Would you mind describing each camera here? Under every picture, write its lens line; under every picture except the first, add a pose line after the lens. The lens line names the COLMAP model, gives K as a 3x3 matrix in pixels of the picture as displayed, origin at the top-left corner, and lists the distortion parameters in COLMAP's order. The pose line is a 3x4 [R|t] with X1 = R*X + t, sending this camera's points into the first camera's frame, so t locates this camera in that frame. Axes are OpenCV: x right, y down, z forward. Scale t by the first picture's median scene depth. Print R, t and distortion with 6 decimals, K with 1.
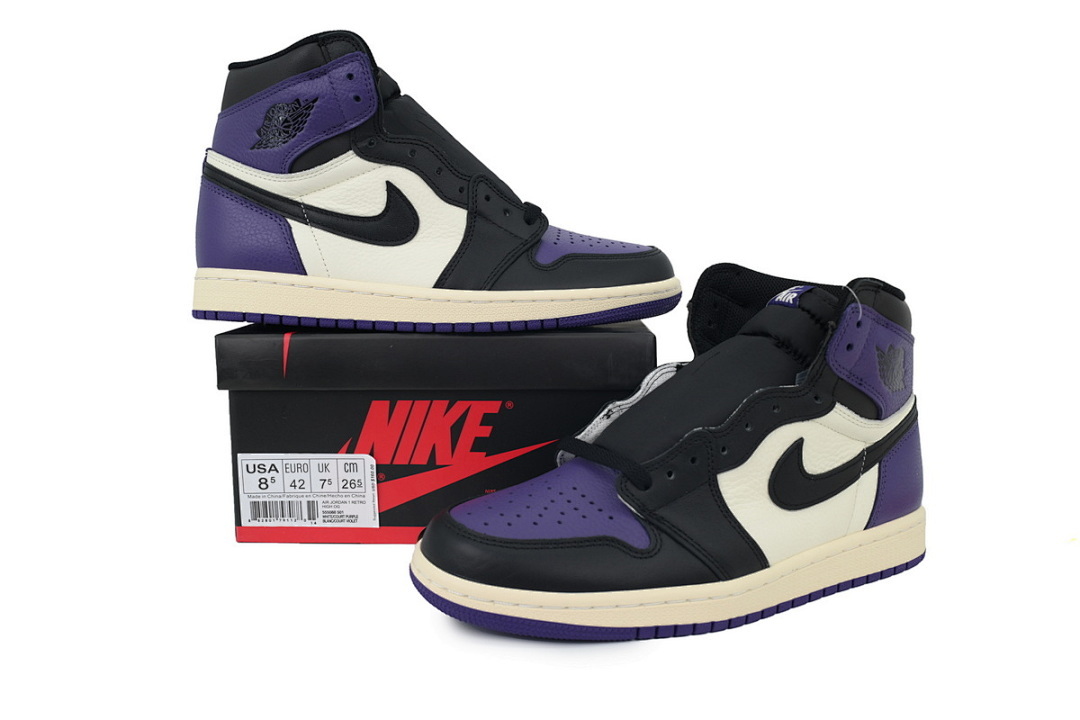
lens RADIAL K [[931.7, 0, 540.0], [0, 931.7, 360.0], [0, 0, 1]] dist [0.002596, -0.001194]
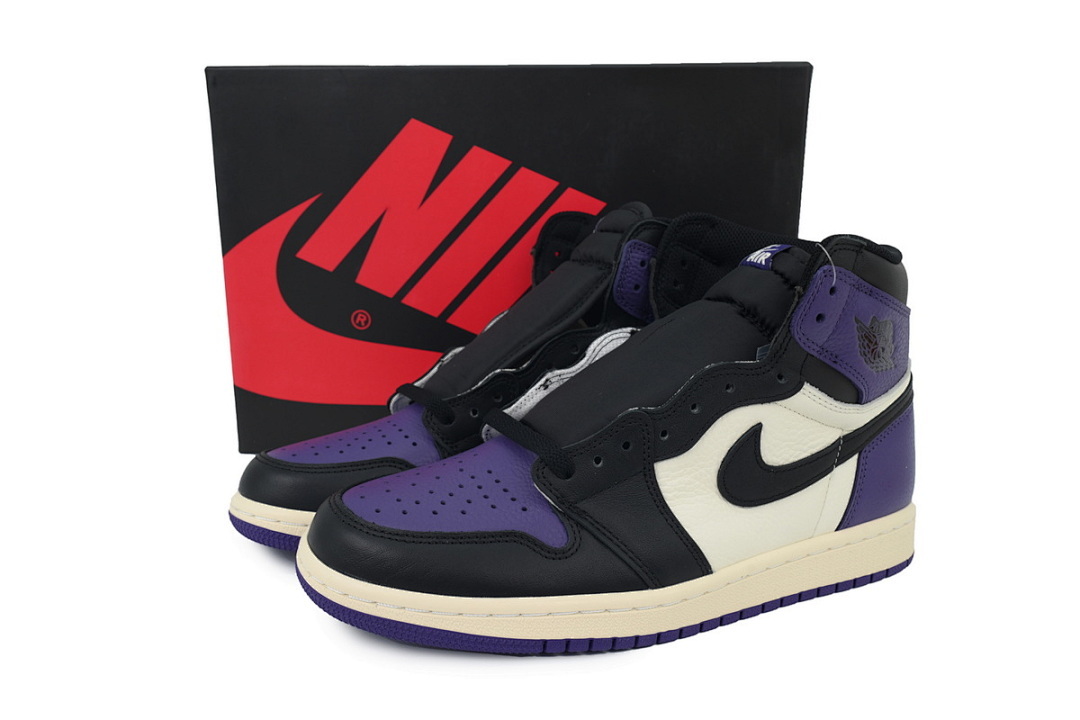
lens RADIAL K [[931.7, 0, 540.0], [0, 931.7, 360.0], [0, 0, 1]] dist [0.002596, -0.001194]
pose [[0.997815, 0.034664, -0.056240, 0.129080], [-0.031323, 0.997753, 0.059233, -0.017573], [0.058167, -0.057342, 0.996659, 0.152008]]
